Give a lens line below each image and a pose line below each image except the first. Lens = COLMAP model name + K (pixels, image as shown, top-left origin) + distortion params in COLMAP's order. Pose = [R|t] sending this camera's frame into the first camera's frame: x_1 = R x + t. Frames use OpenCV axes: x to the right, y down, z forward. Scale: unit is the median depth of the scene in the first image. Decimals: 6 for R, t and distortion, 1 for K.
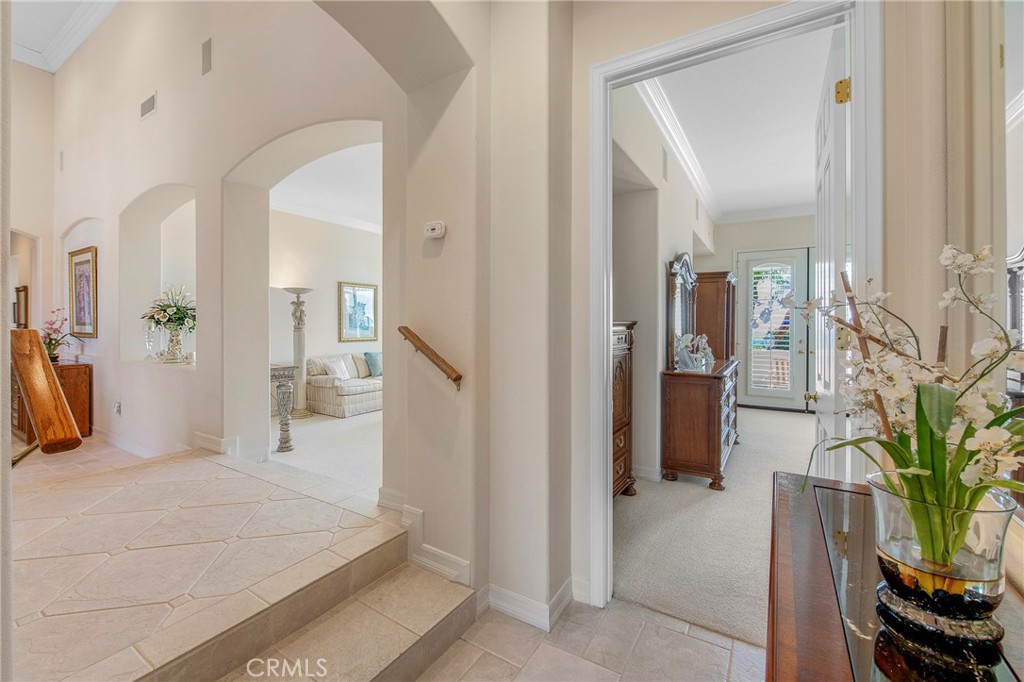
lens RADIAL K [[421.9, 0, 518.5], [0, 421.9, 325.7], [0, 0, 1]] dist [-0.002824, -0.000435]
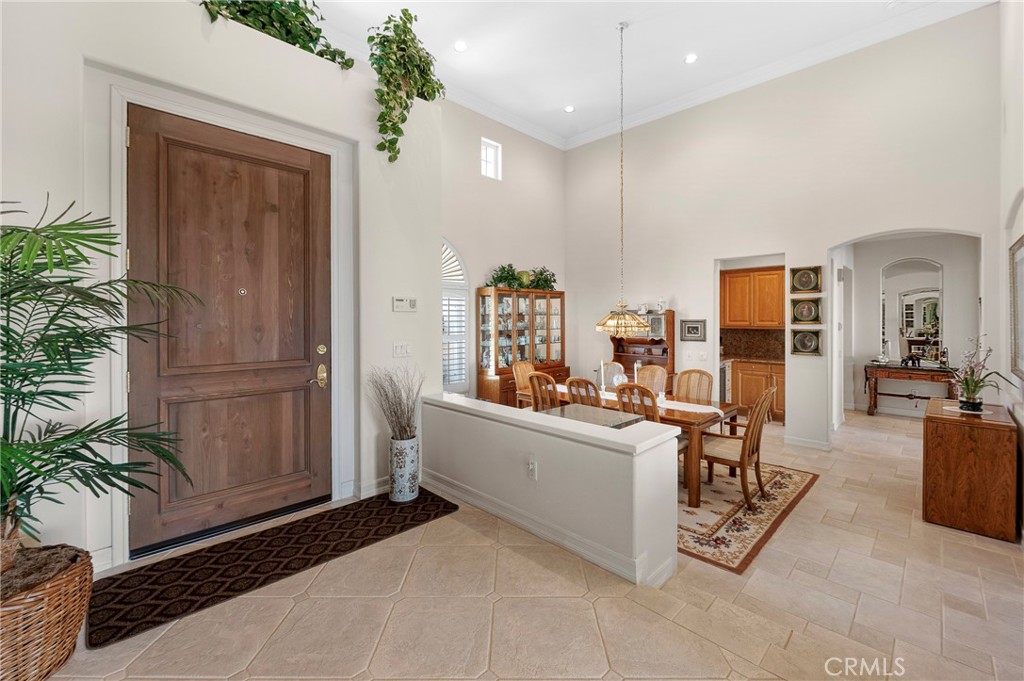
lens RADIAL K [[422.7, 0, 512.9], [0, 422.7, 321.4], [0, 0, 1]] dist [-0.006388, -0.000659]
pose [[-0.235051, 0.003197, -0.971978, -0.222992], [-0.000845, 0.999994, 0.003494, -0.057595], [0.971983, 0.001642, -0.235047, 0.376491]]
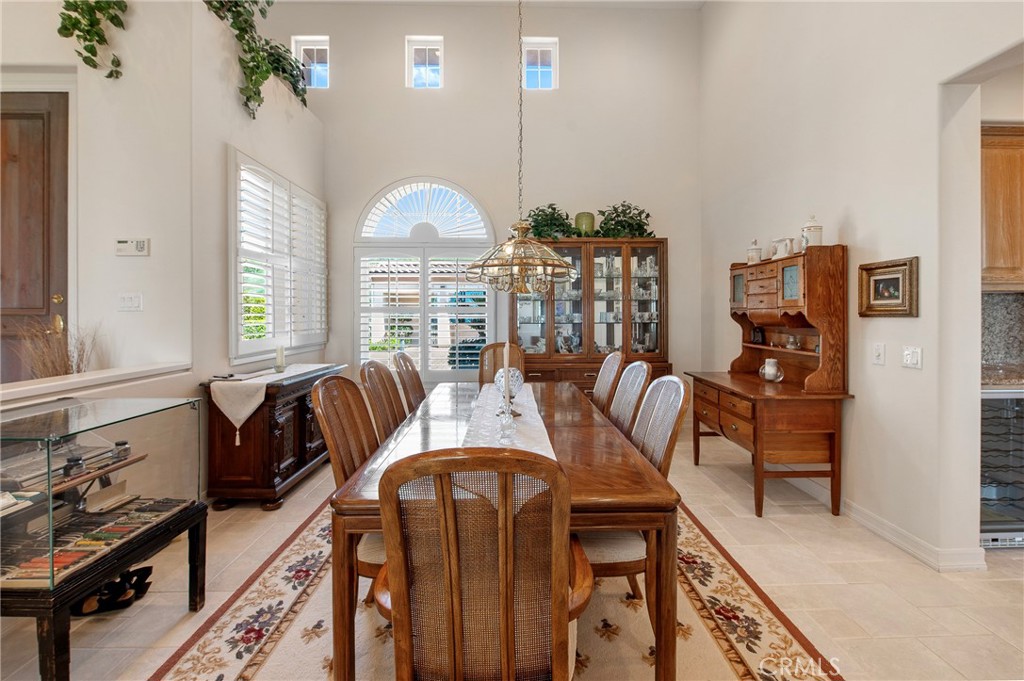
lens RADIAL K [[428.9, 0, 515.2], [0, 428.9, 316.7], [0, 0, 1]] dist [-0.005308, -0.000850]
pose [[-0.841233, 0.000745, -0.540672, -0.888238], [-0.003155, 0.999975, 0.006287, -0.001603], [0.540663, 0.006995, -0.841210, 0.755128]]
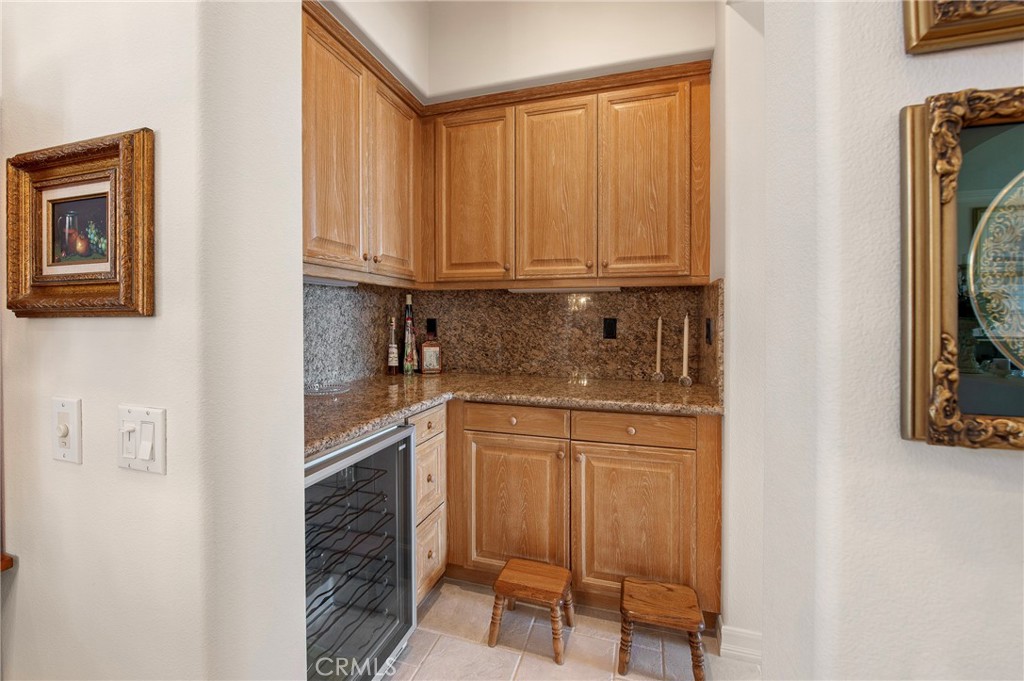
lens RADIAL K [[422.7, 0, 512.9], [0, 422.7, 321.4], [0, 0, 1]] dist [-0.006388, -0.000659]
pose [[0.250315, 0.000330, -0.968164, -1.290535], [-0.001186, 0.999999, 0.000035, 0.002008], [0.968164, 0.001139, 0.250316, 0.694514]]
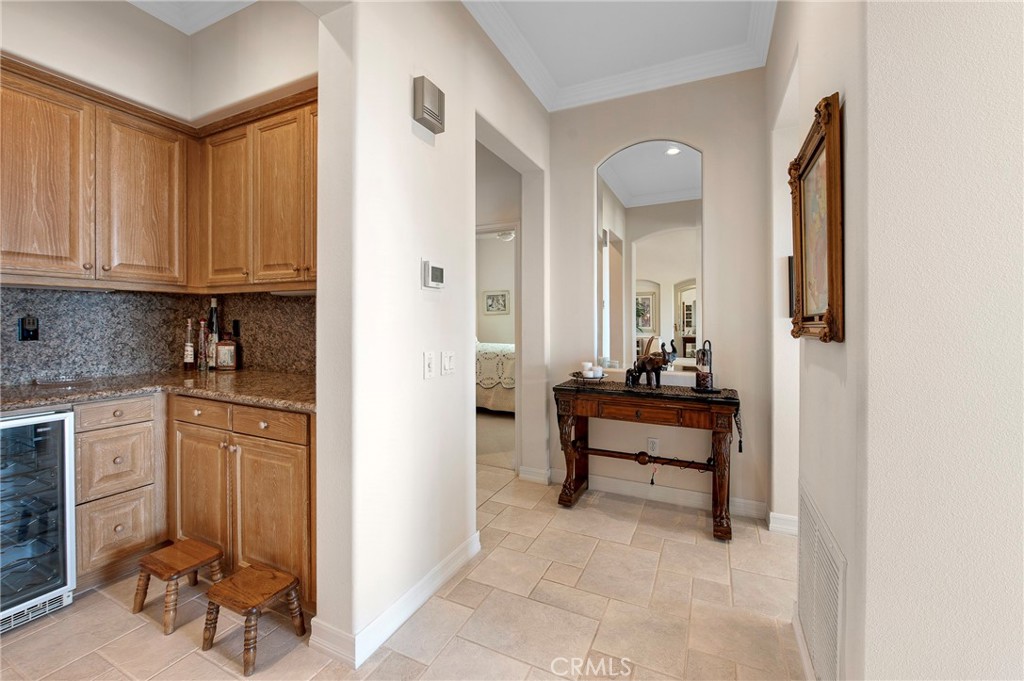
lens RADIAL K [[422.7, 0, 512.9], [0, 422.7, 321.4], [0, 0, 1]] dist [-0.006388, -0.000659]
pose [[0.101561, -0.006492, -0.994808, -1.219573], [-0.003586, 0.999970, -0.006891, 0.003022], [0.994823, 0.004267, 0.101535, 1.027559]]
